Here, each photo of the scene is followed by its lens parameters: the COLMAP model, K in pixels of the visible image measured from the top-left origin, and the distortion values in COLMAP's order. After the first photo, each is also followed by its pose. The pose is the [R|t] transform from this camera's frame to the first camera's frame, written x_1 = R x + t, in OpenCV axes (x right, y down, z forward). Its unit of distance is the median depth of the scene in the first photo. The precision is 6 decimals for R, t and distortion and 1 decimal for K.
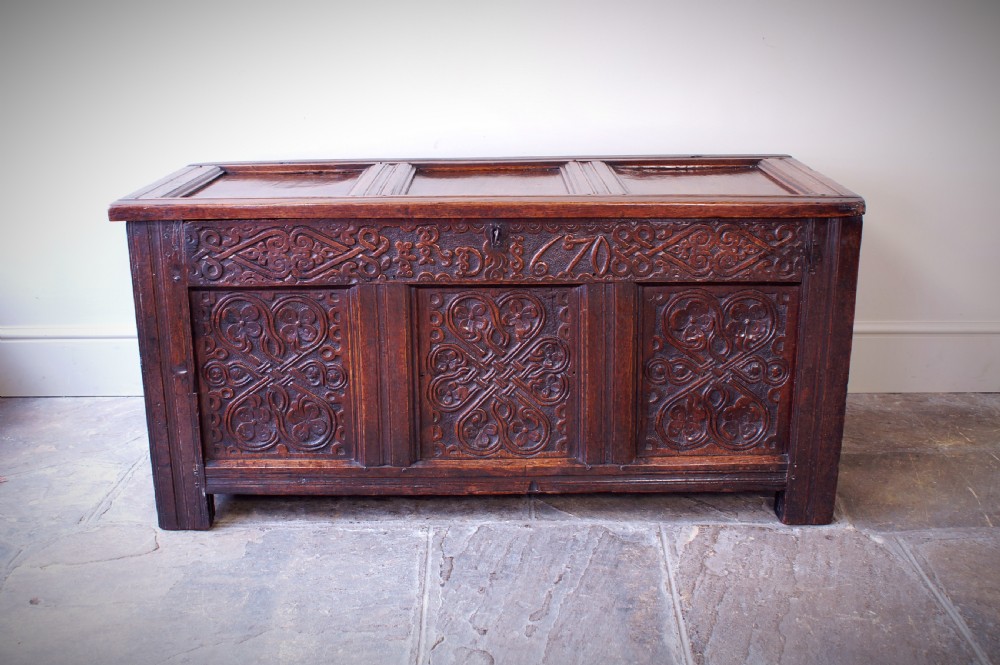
lens RADIAL K [[1131.0, 0, 499.9], [0, 1131.0, 336.6], [0, 0, 1]] dist [-0.078953, 0.000000]
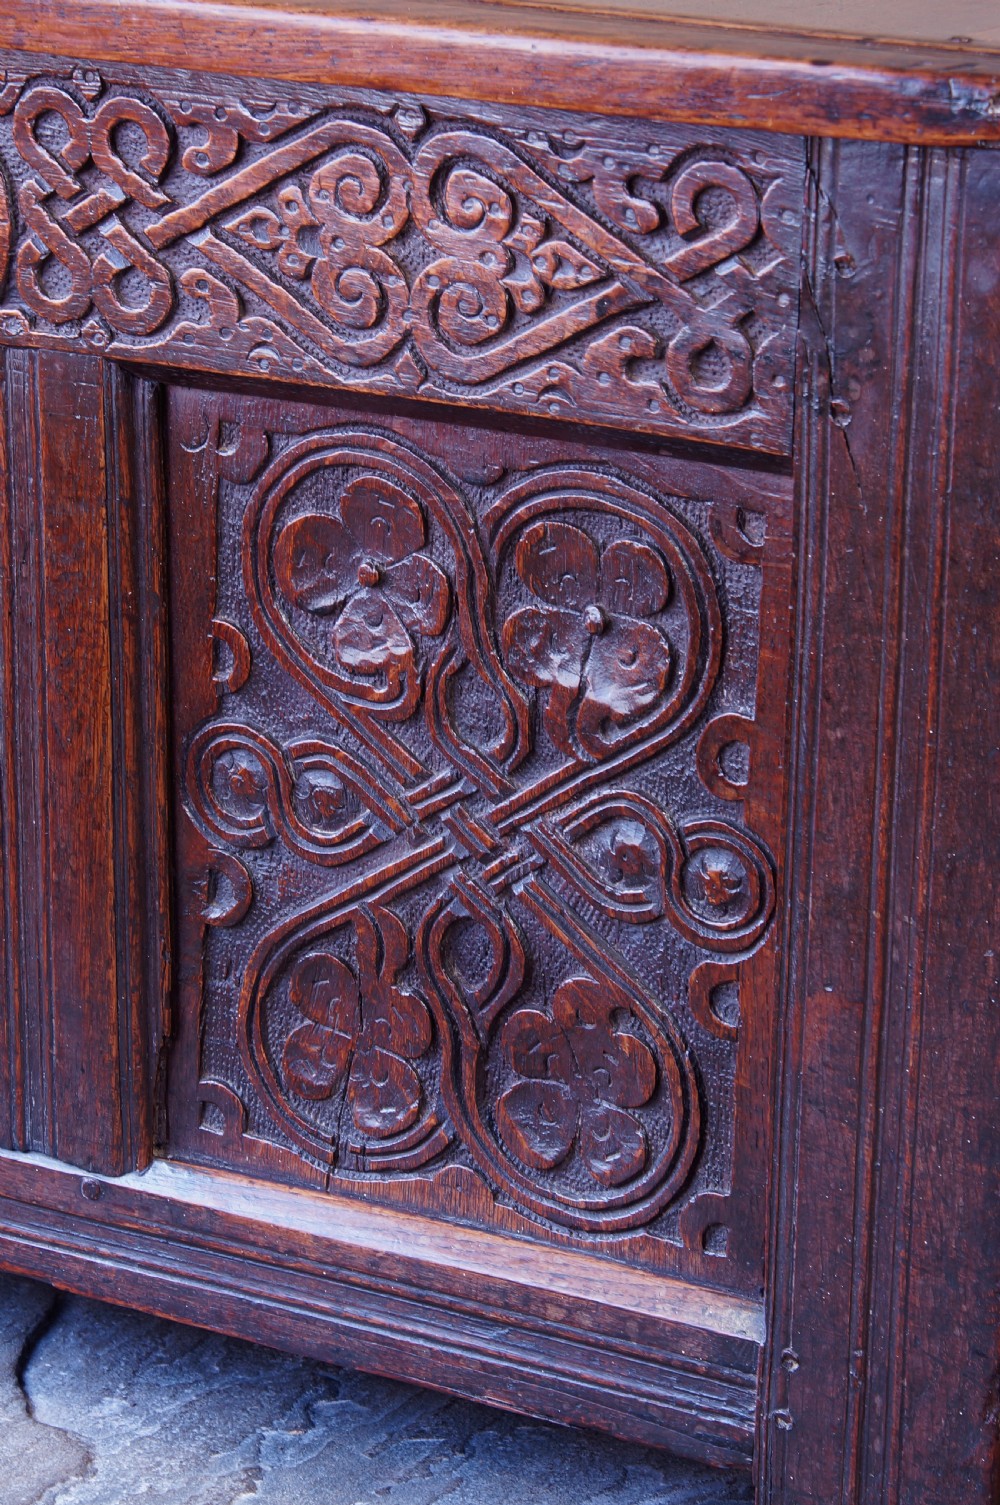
lens RADIAL K [[4428.1, 0, 443.4], [0, 4428.1, 735.0], [0, 0, 1]] dist [0.138735, 0.000000]
pose [[0.858198, 0.165032, -0.486067, 0.592519], [-0.167059, 0.985154, 0.039527, -0.019549], [0.485374, 0.047280, 0.873027, 0.260857]]
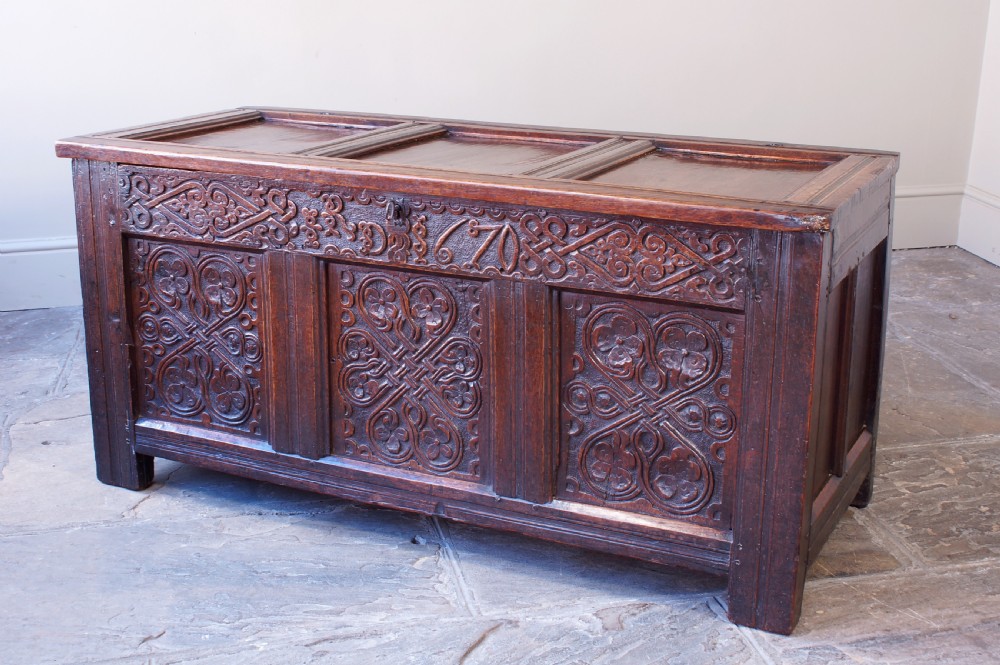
lens RADIAL K [[1421.3, 0, 492.6], [0, 1421.3, 330.5], [0, 0, 1]] dist [-0.053067, 0.000000]
pose [[0.893791, 0.135492, -0.427526, 0.515177], [-0.138947, 0.990026, 0.023275, -0.032337], [0.426416, 0.038601, 0.903703, 0.041834]]
